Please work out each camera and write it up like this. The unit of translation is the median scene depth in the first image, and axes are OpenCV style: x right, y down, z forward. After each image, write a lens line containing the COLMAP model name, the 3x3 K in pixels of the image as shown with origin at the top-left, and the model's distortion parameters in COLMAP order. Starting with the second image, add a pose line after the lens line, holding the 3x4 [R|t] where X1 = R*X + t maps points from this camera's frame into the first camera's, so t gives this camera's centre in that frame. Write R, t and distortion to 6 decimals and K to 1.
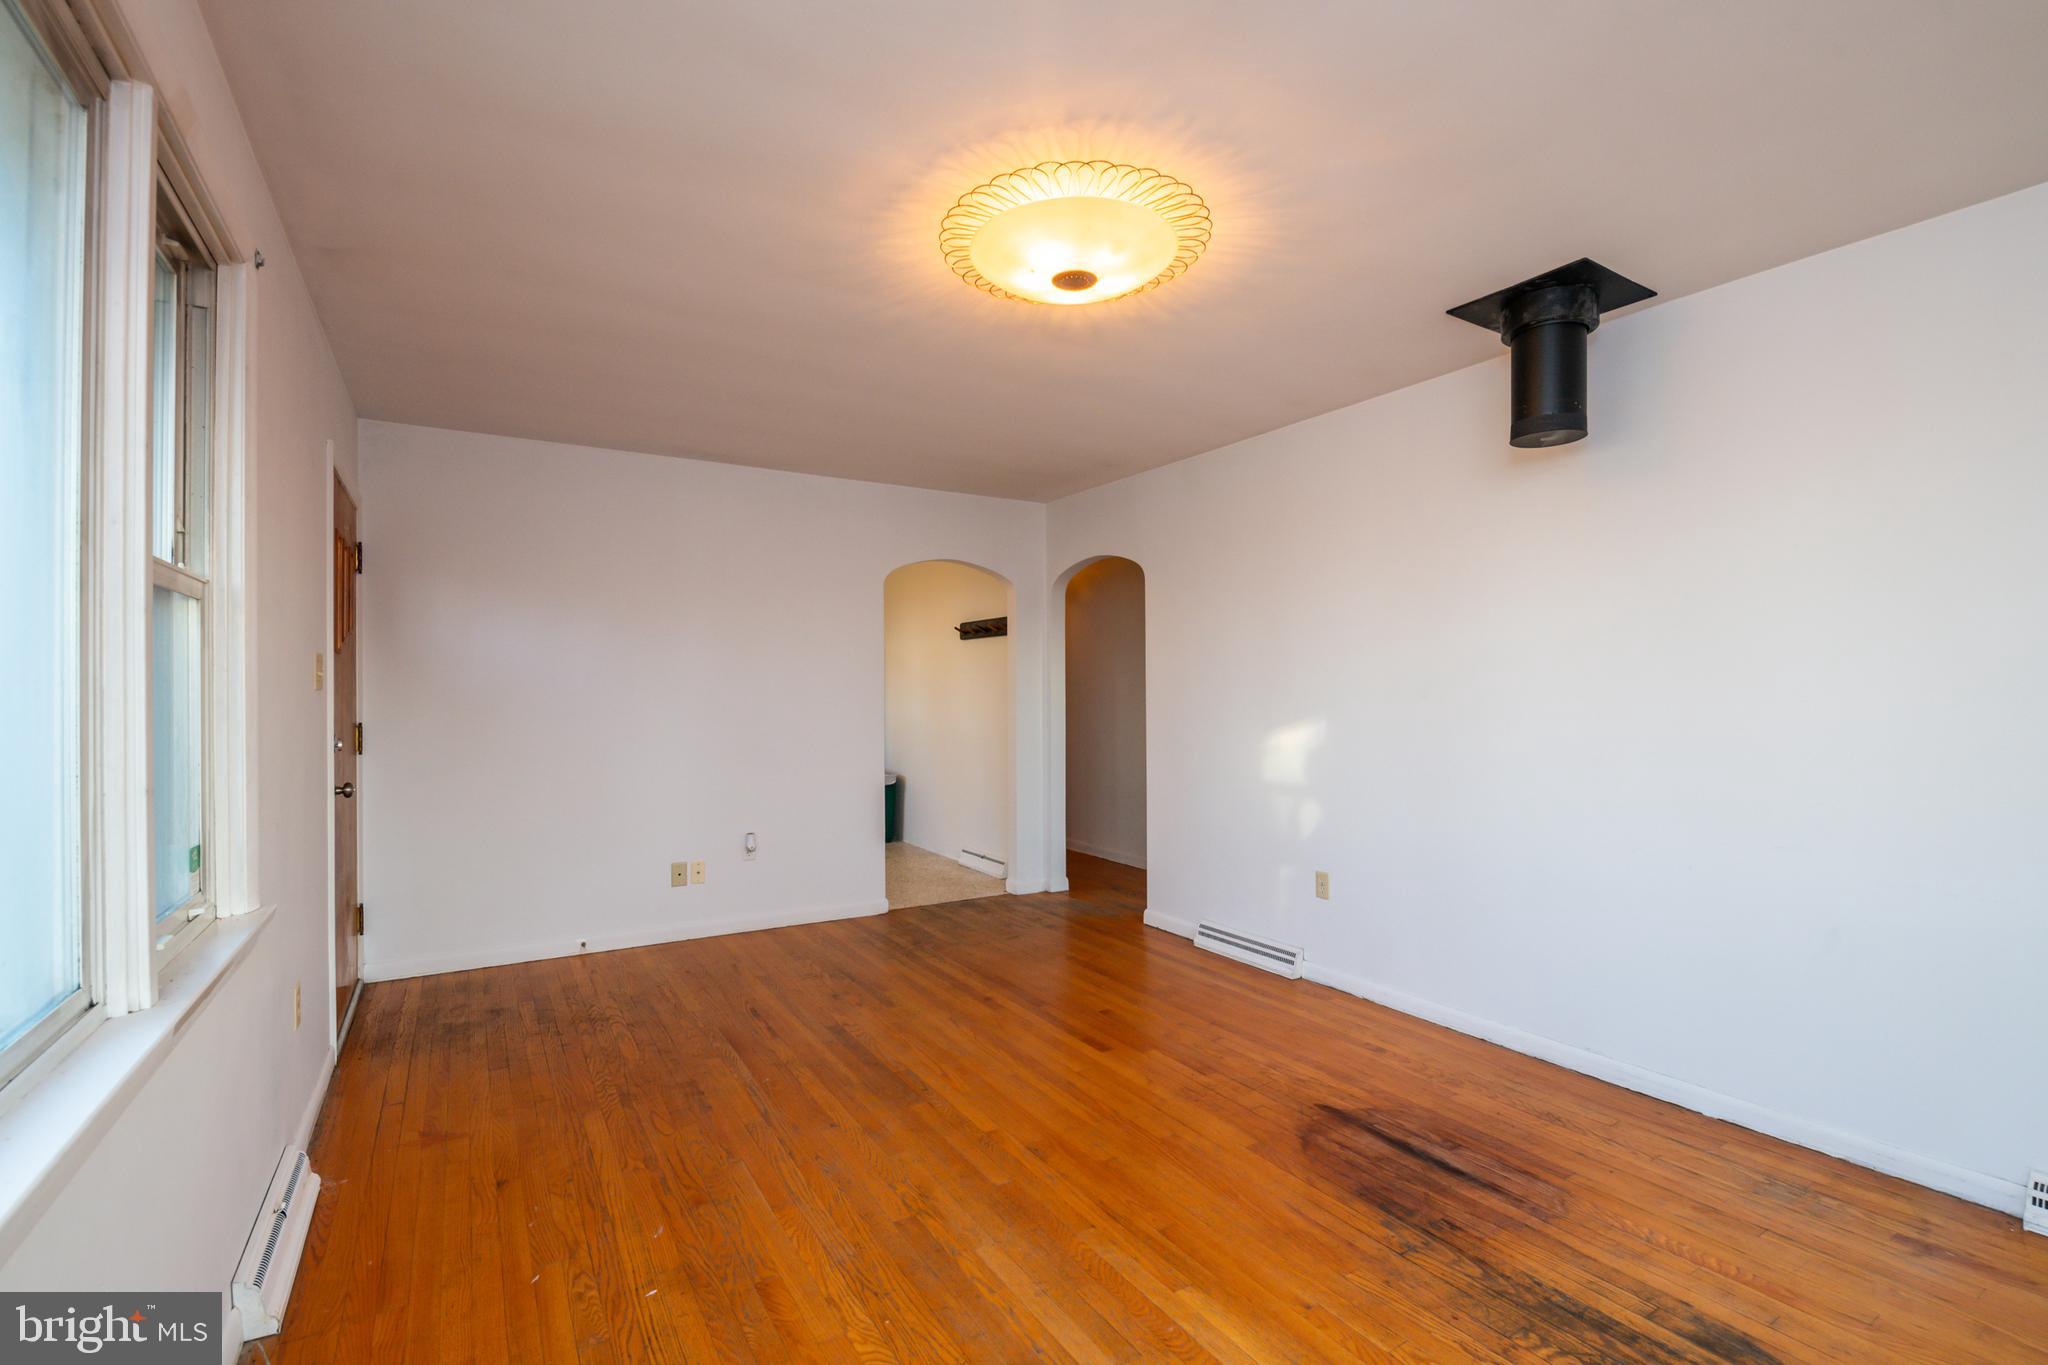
lens RADIAL K [[885.8, 0, 1027.4], [0, 885.8, 686.8], [0, 0, 1]] dist [-0.002594, -0.000545]
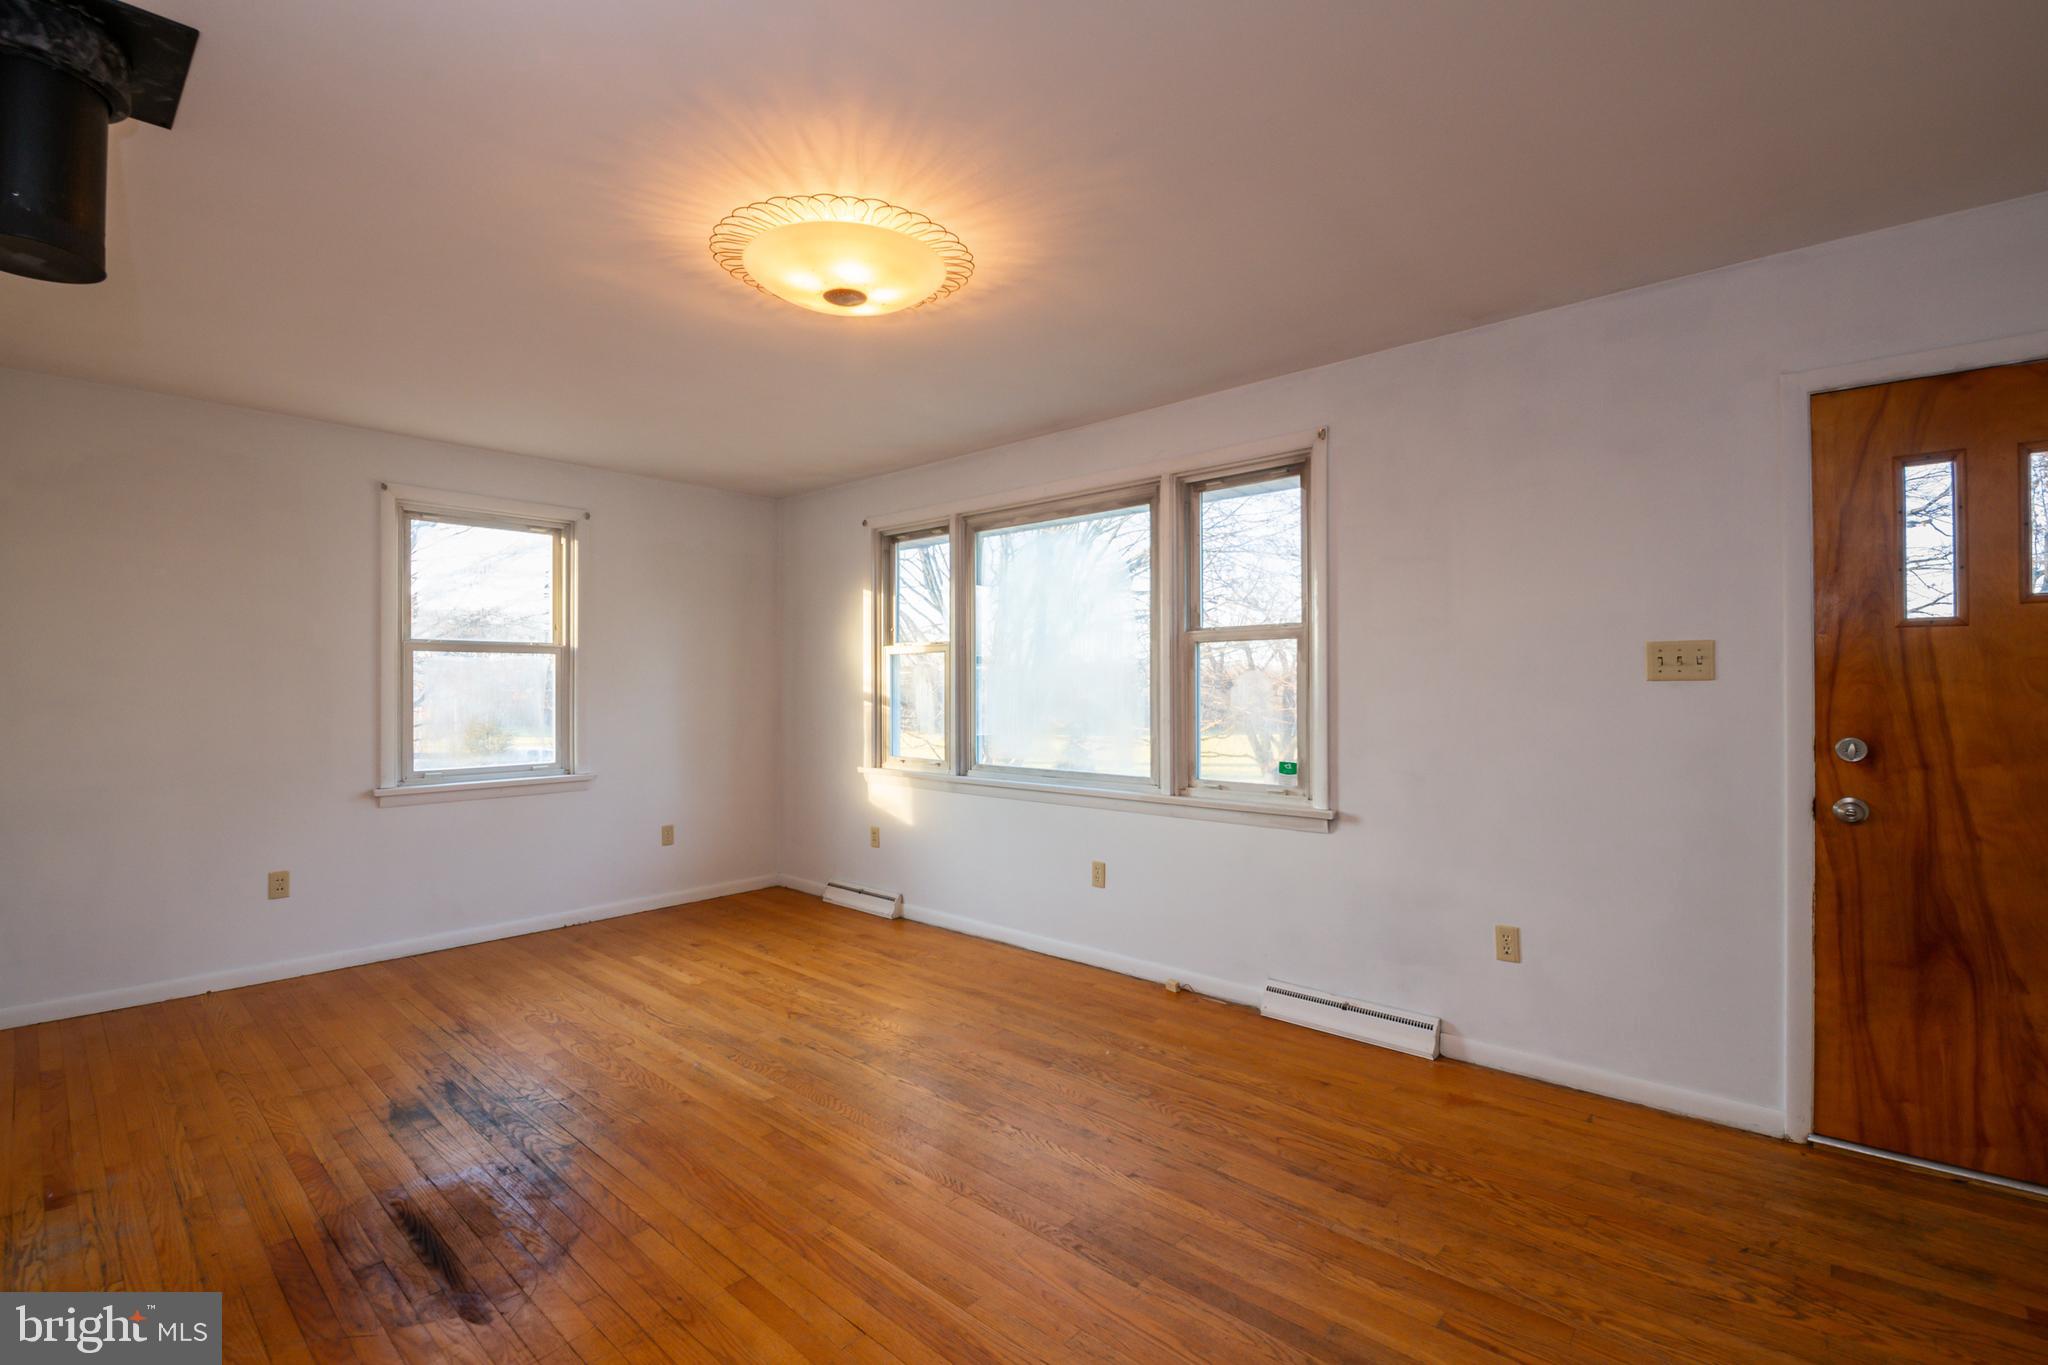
lens RADIAL K [[885.8, 0, 1023.7], [0, 885.8, 680.0], [0, 0, 1]] dist [-0.002594, -0.000545]
pose [[-0.956365, 0.004092, -0.292145, 0.182355], [0.007328, 0.999923, -0.009983, 0.012204], [0.292082, -0.011688, -0.956322, 2.312400]]
